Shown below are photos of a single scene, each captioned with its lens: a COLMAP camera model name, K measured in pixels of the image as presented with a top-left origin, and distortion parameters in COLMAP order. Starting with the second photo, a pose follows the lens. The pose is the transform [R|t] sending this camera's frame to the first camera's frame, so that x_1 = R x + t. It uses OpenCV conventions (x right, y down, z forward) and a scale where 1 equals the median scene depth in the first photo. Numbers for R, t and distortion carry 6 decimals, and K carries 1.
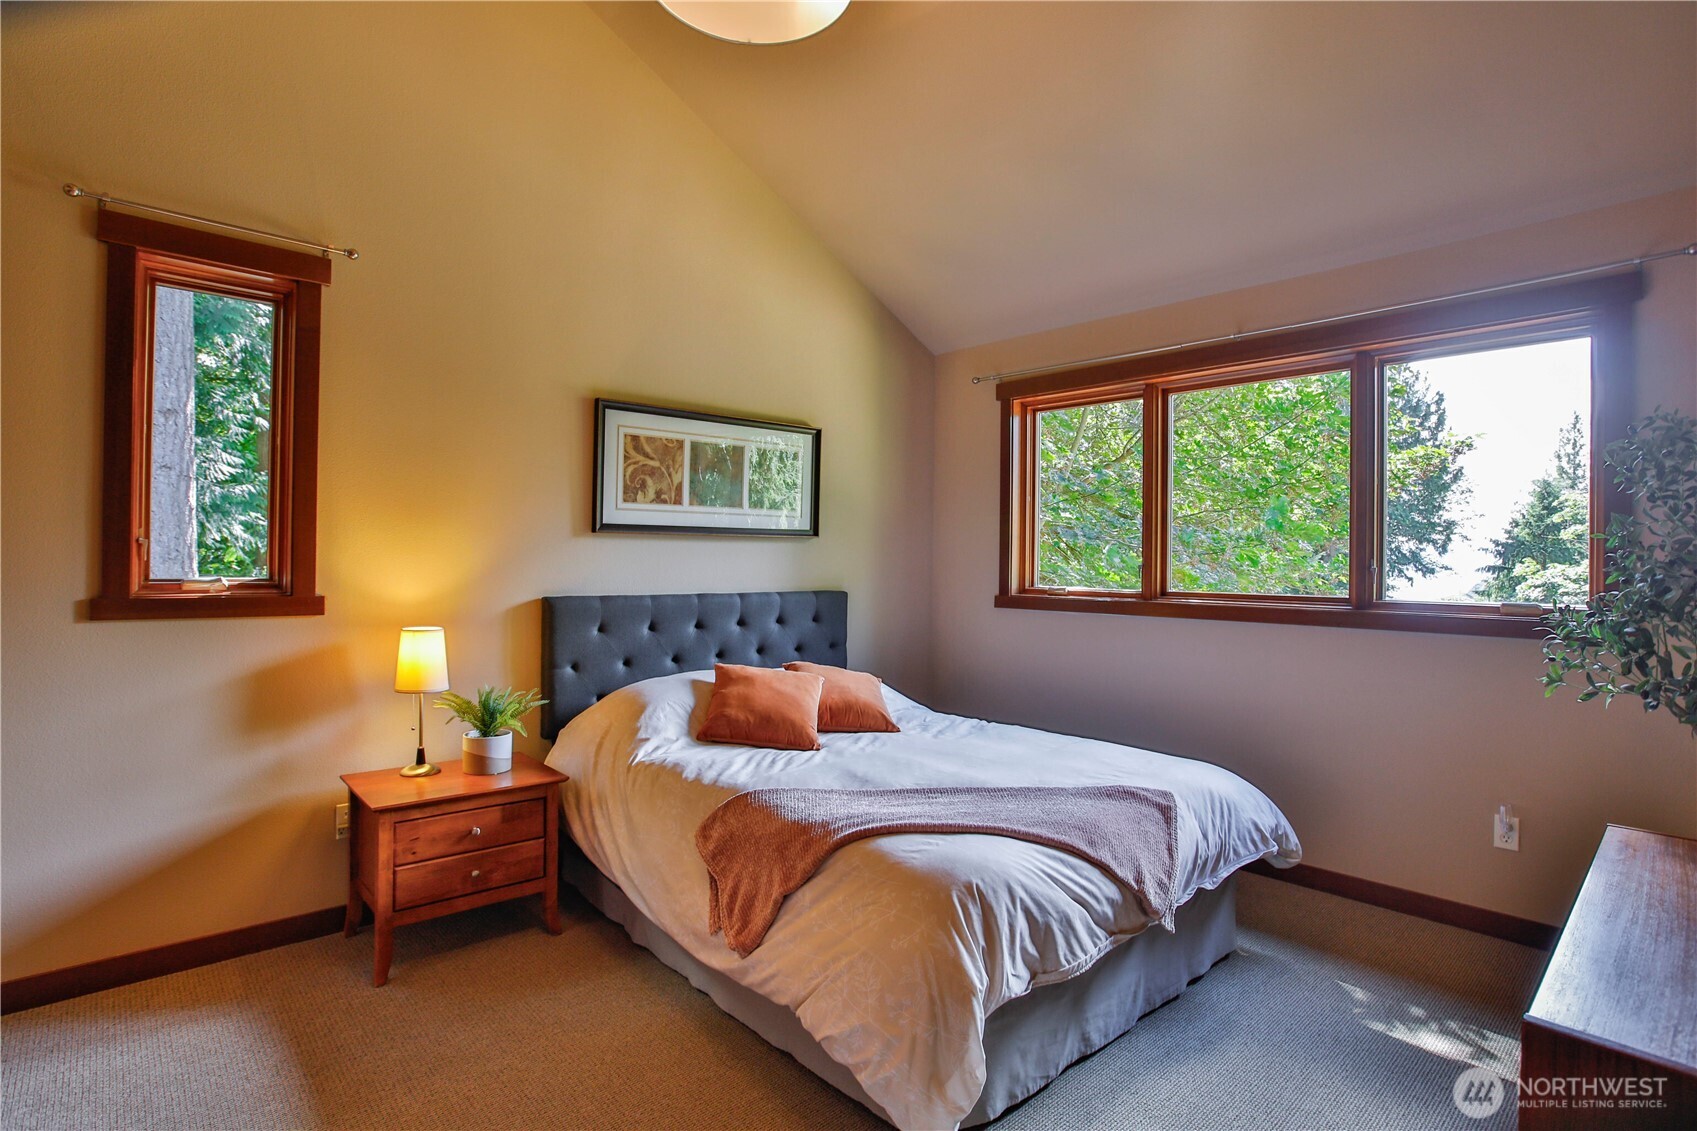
lens RADIAL K [[866.0, 0, 848.5], [0, 866.0, 565.5], [0, 0, 1]] dist [-0.041874, 0.015999]
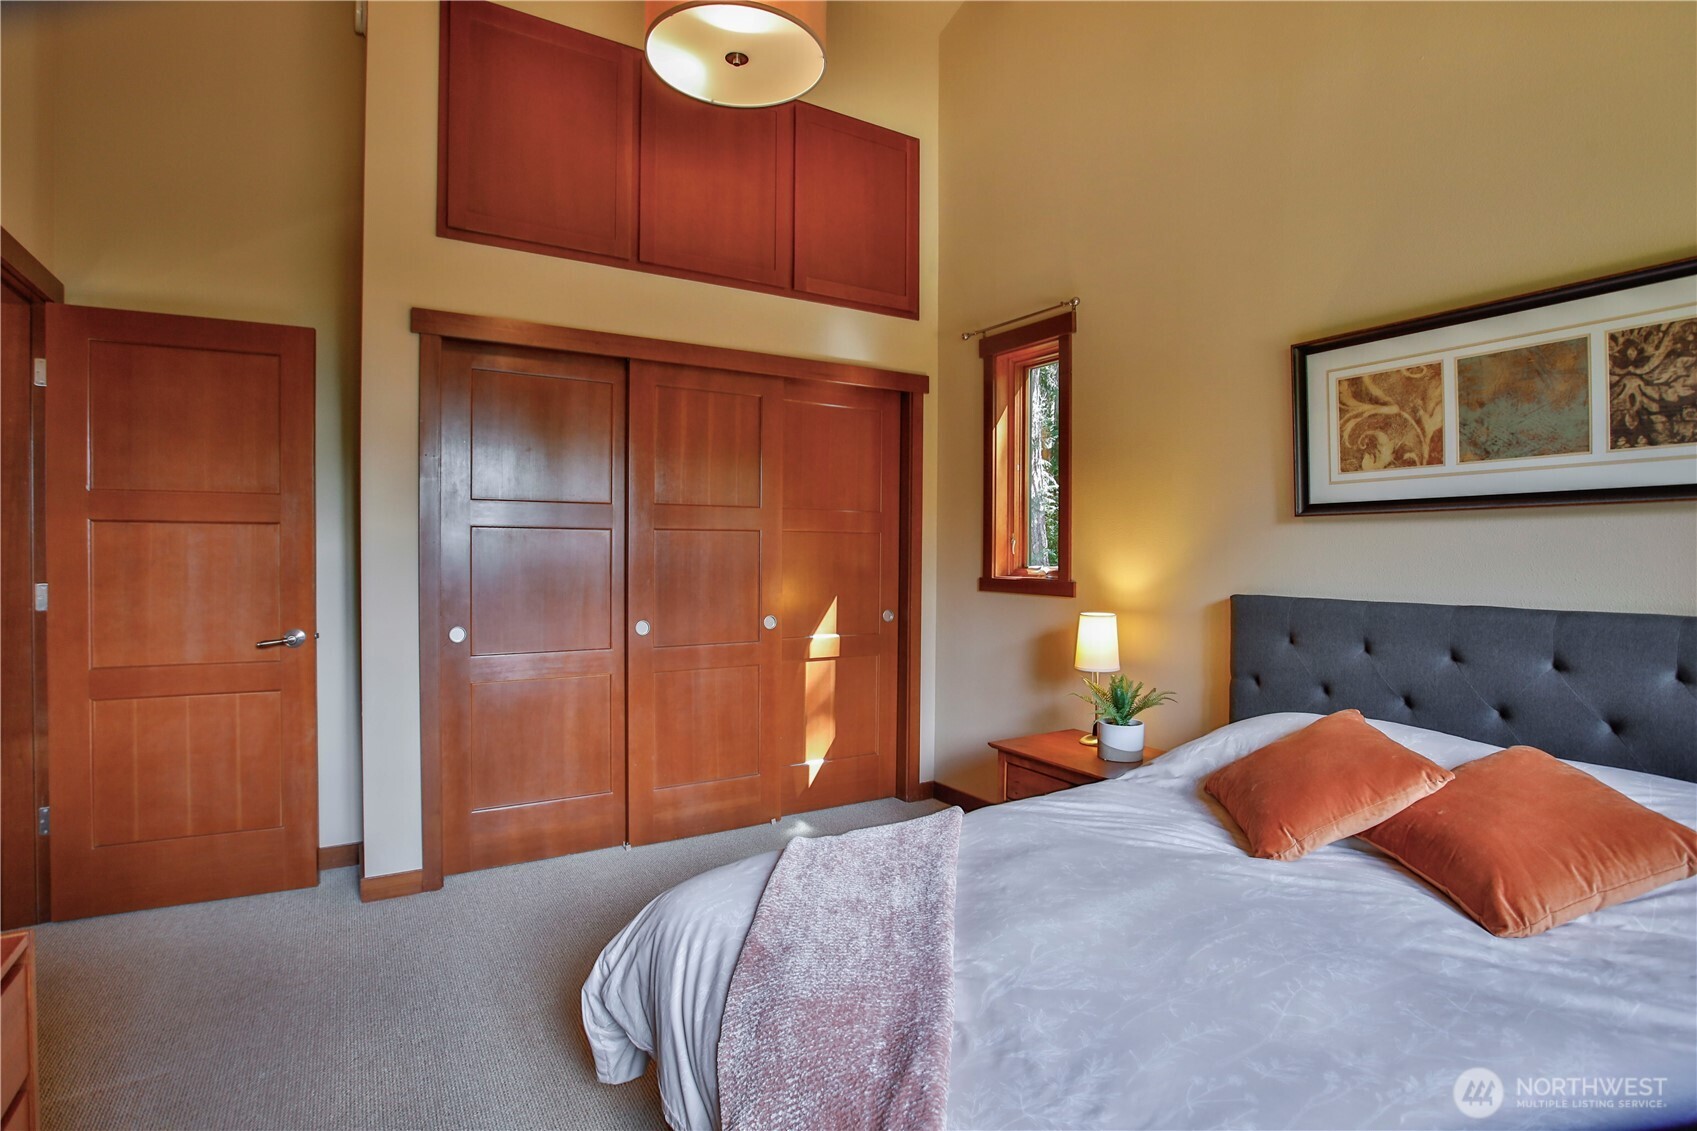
lens RADIAL K [[866.0, 0, 848.5], [0, 866.0, 565.5], [0, 0, 1]] dist [-0.041874, 0.015999]
pose [[-0.197194, -0.004657, -0.980353, 0.528200], [-0.022230, 0.999753, -0.000278, 0.015097], [0.980112, 0.021738, -0.197249, 0.724252]]
